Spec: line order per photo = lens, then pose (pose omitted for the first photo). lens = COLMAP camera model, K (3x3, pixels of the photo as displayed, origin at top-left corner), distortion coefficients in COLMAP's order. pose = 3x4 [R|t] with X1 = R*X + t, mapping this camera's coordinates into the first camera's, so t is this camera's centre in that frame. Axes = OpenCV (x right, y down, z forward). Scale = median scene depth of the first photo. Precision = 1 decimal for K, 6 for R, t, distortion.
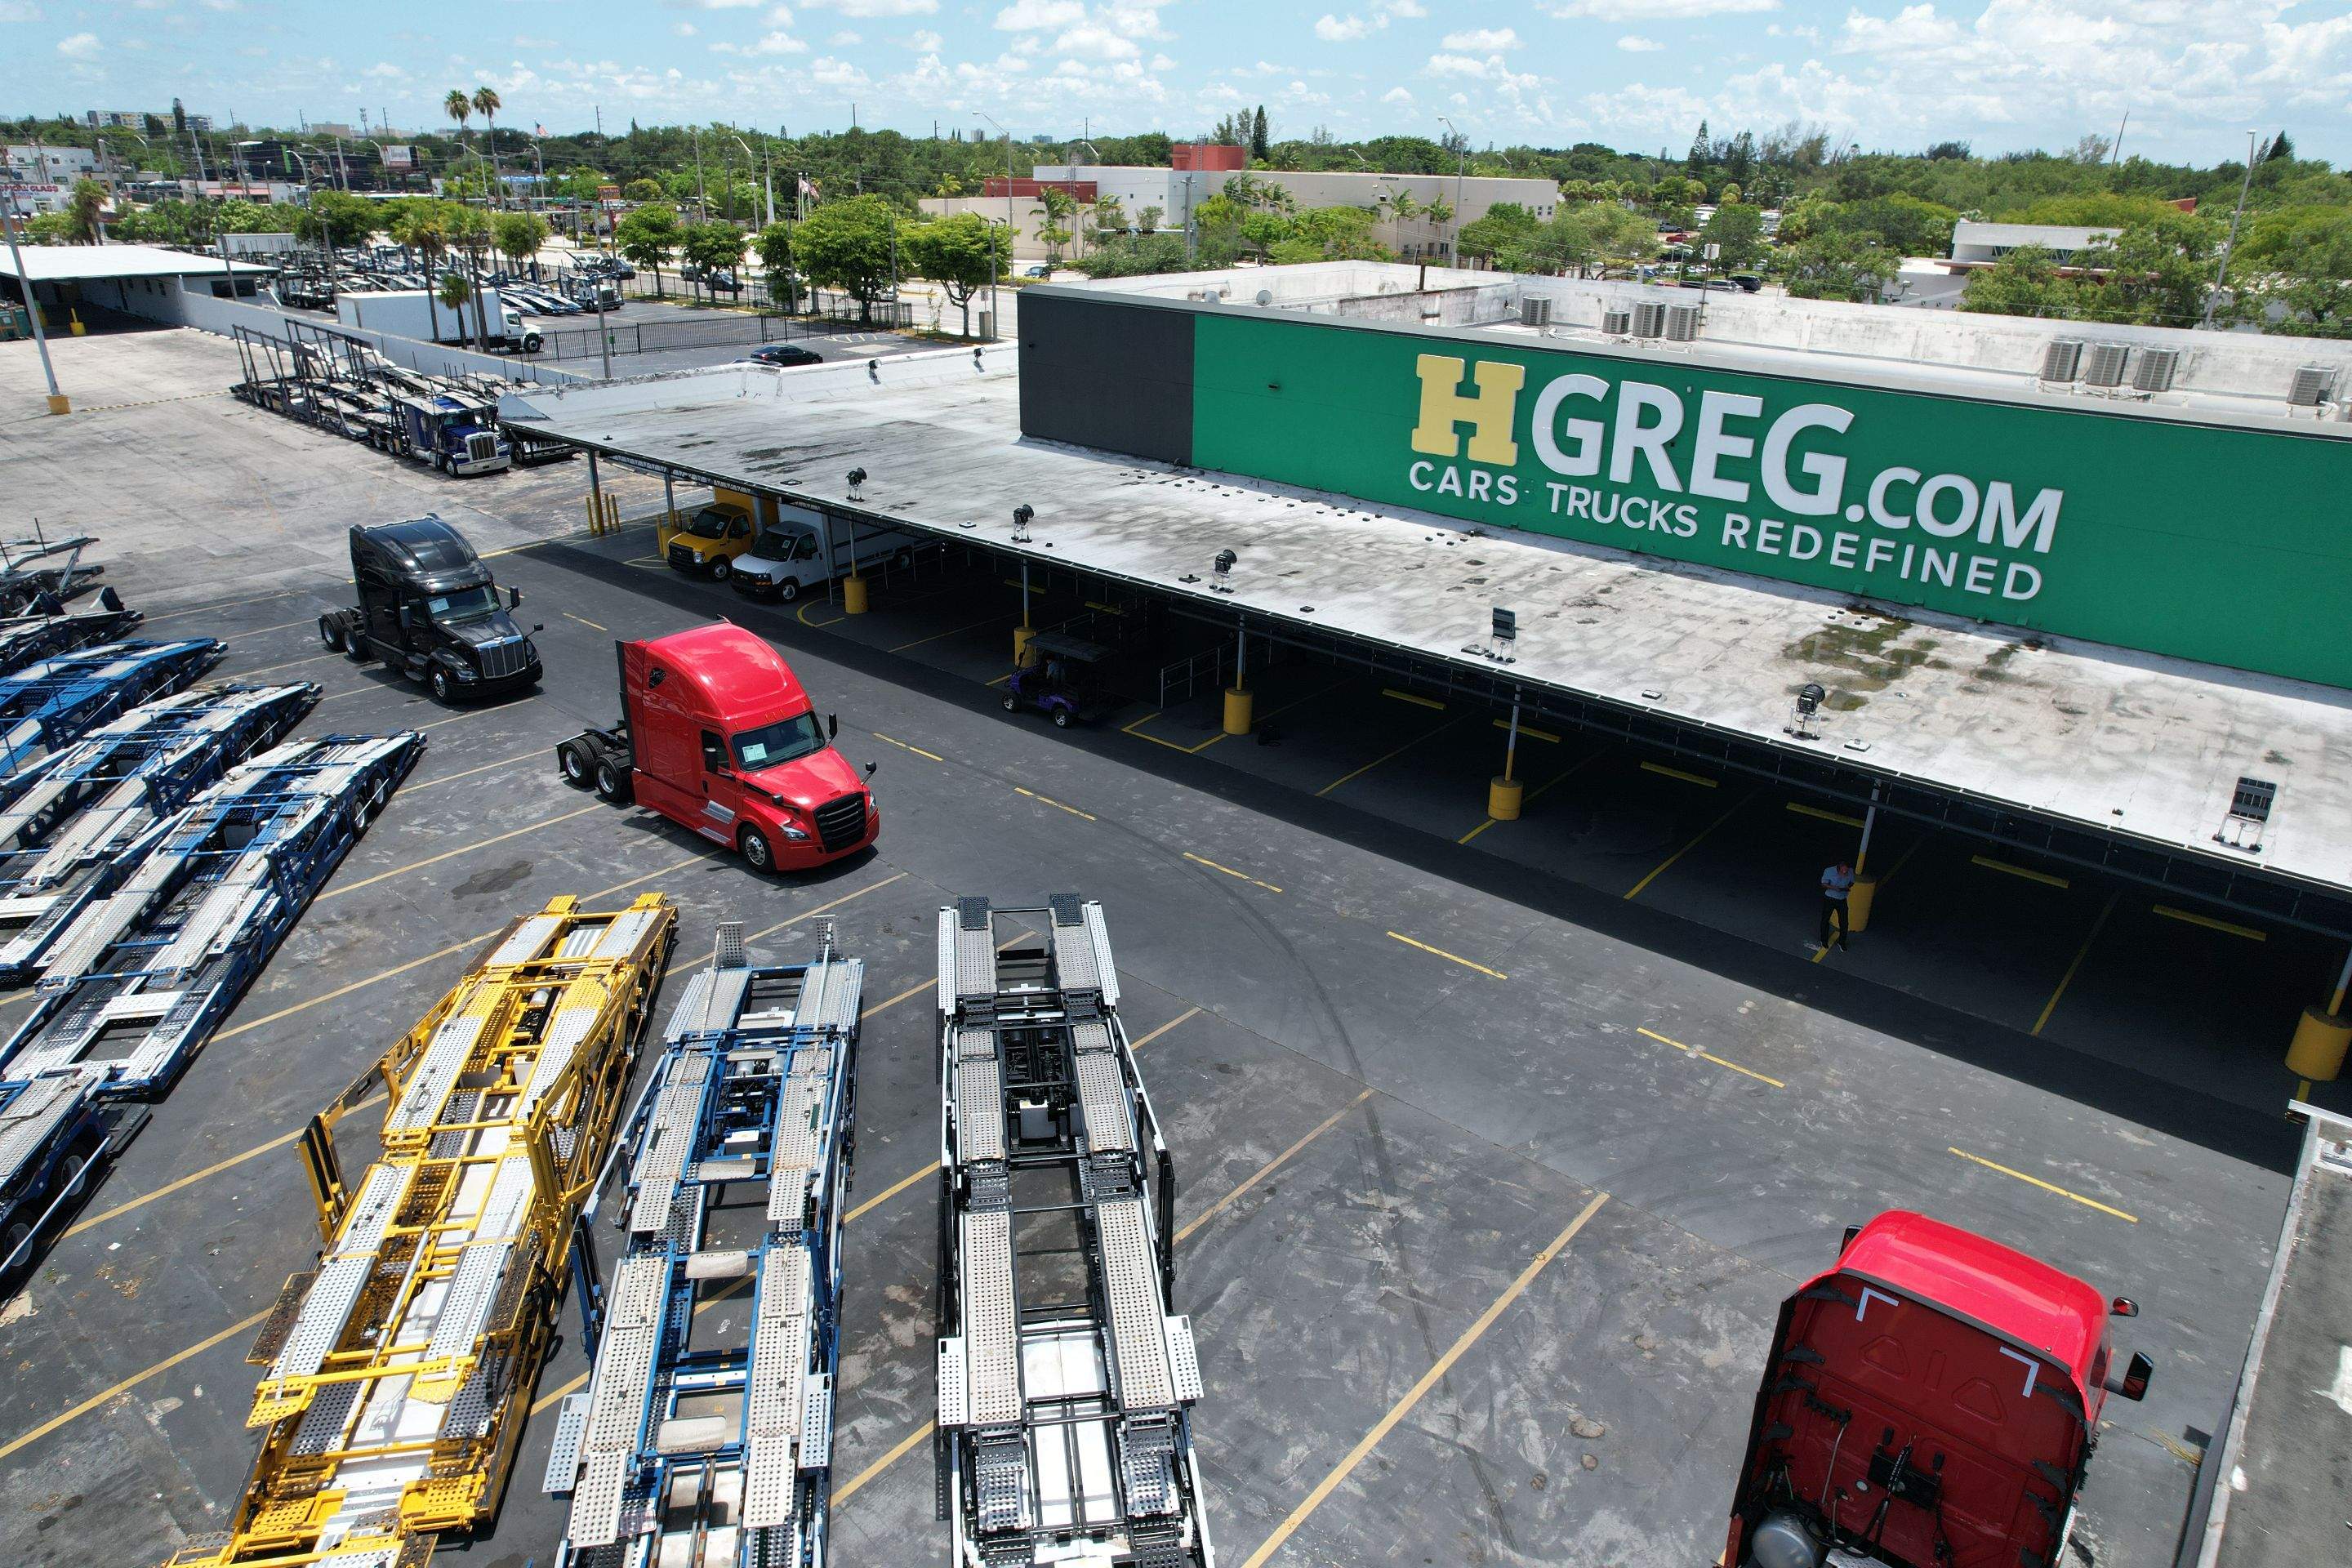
lens RADIAL K [[1494.3, 0, 1179.9], [0, 1494.3, 791.8], [0, 0, 1]] dist [-0.070203, 0.050717]
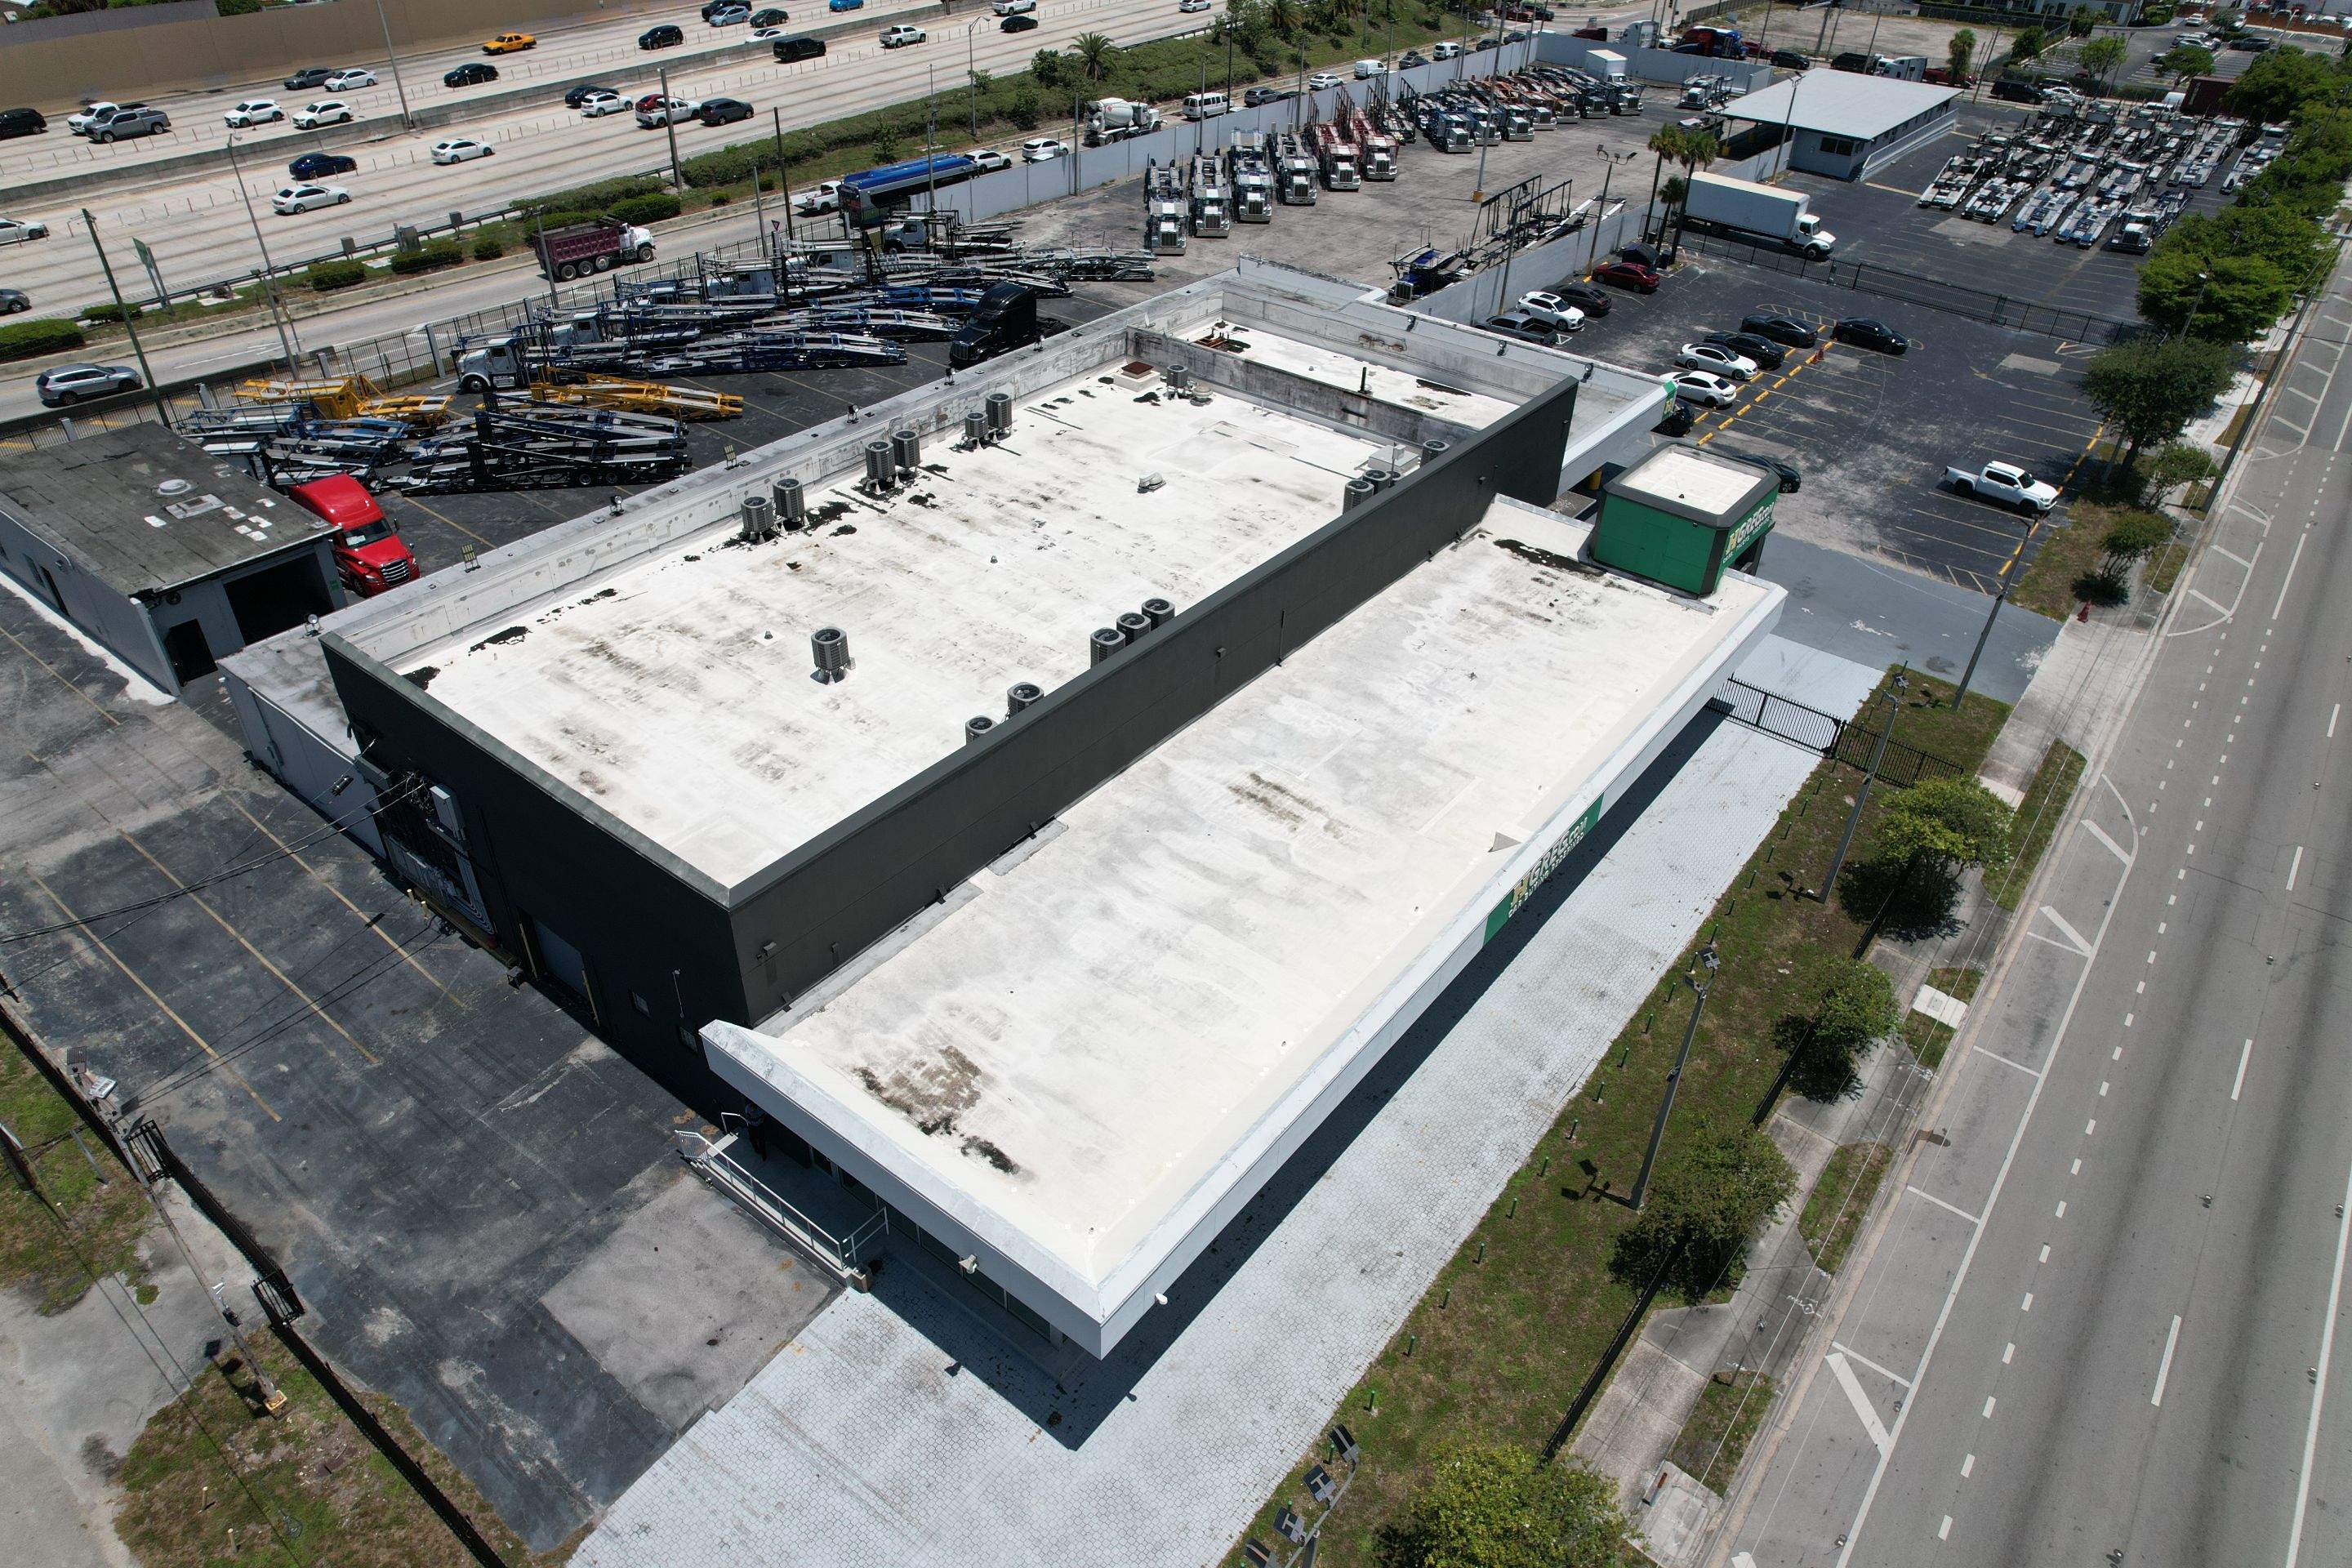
lens RADIAL K [[1494.3, 0, 1179.9], [0, 1494.3, 791.8], [0, 0, 1]] dist [-0.070203, 0.050717]
pose [[0.040944, 0.574087, -0.817770, 2.264924], [-0.421976, 0.751819, 0.506661, -1.097932], [0.905682, 0.324334, 0.273033, 1.128986]]
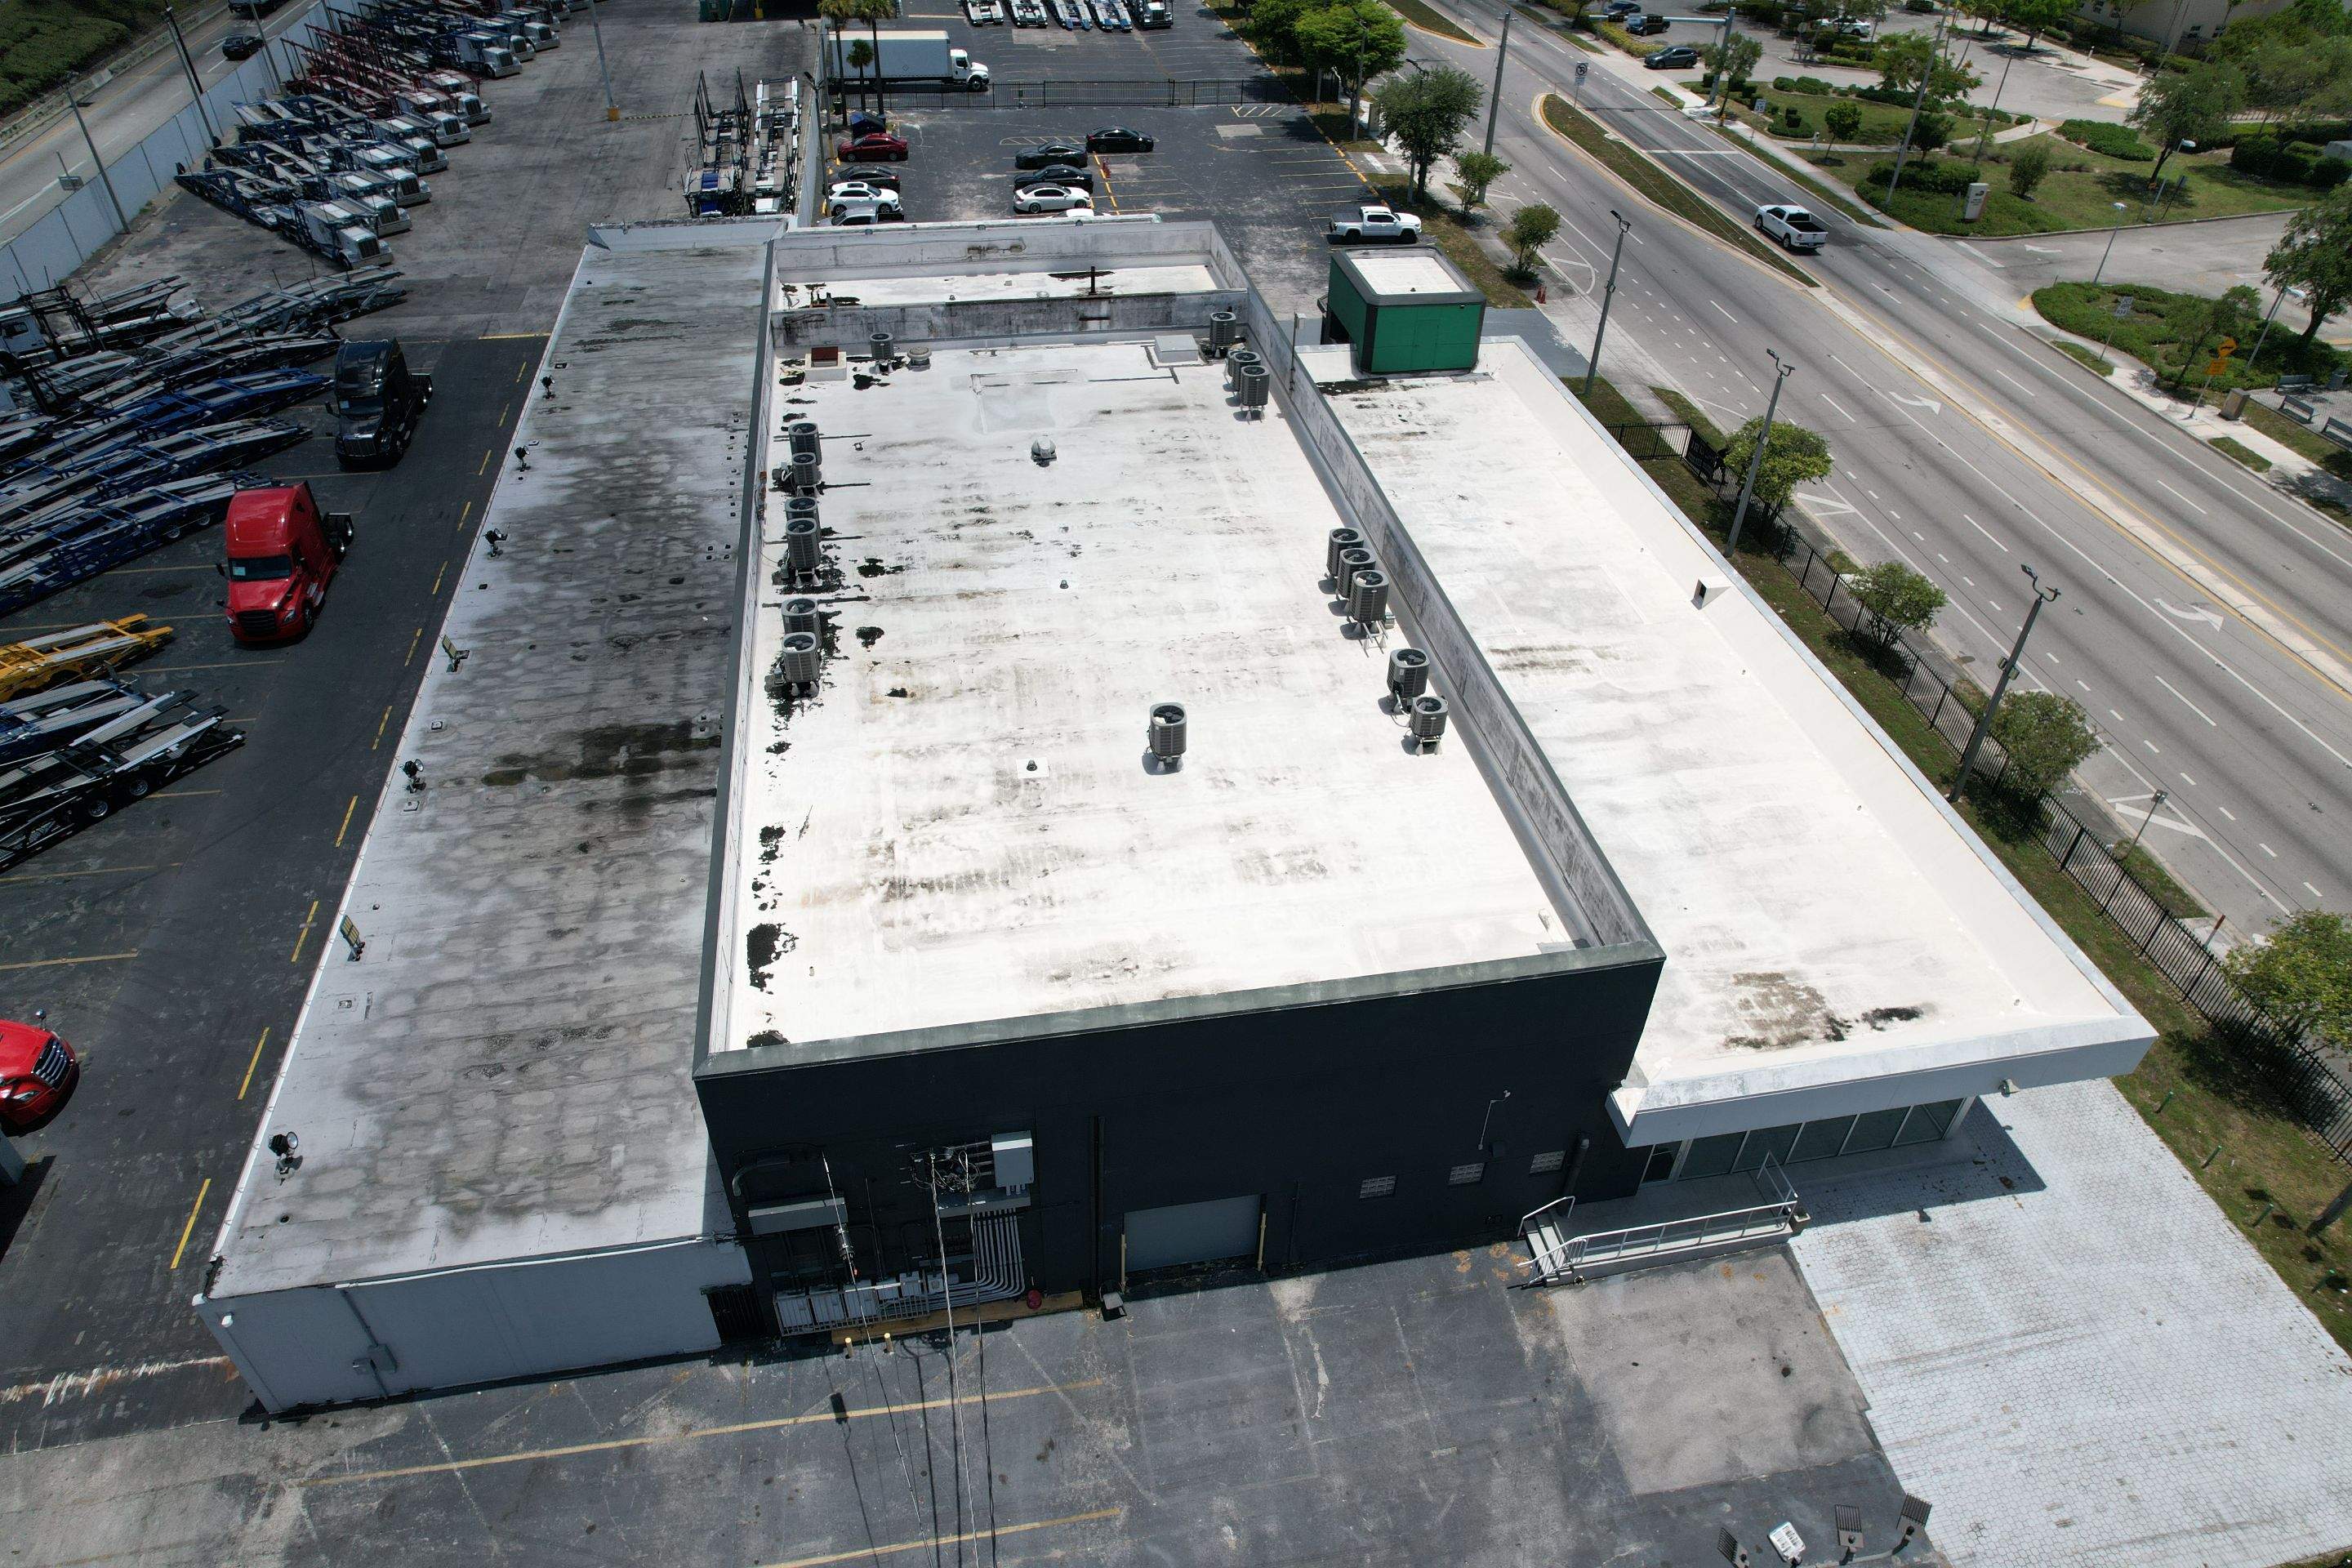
lens RADIAL K [[1494.3, 0, 1179.9], [0, 1494.3, 791.8], [0, 0, 1]] dist [-0.070203, 0.050717]
pose [[0.771780, 0.397614, -0.496244, 1.568183], [-0.257680, 0.909005, 0.327583, -0.649796], [0.581340, -0.124949, 0.804009, 0.181018]]
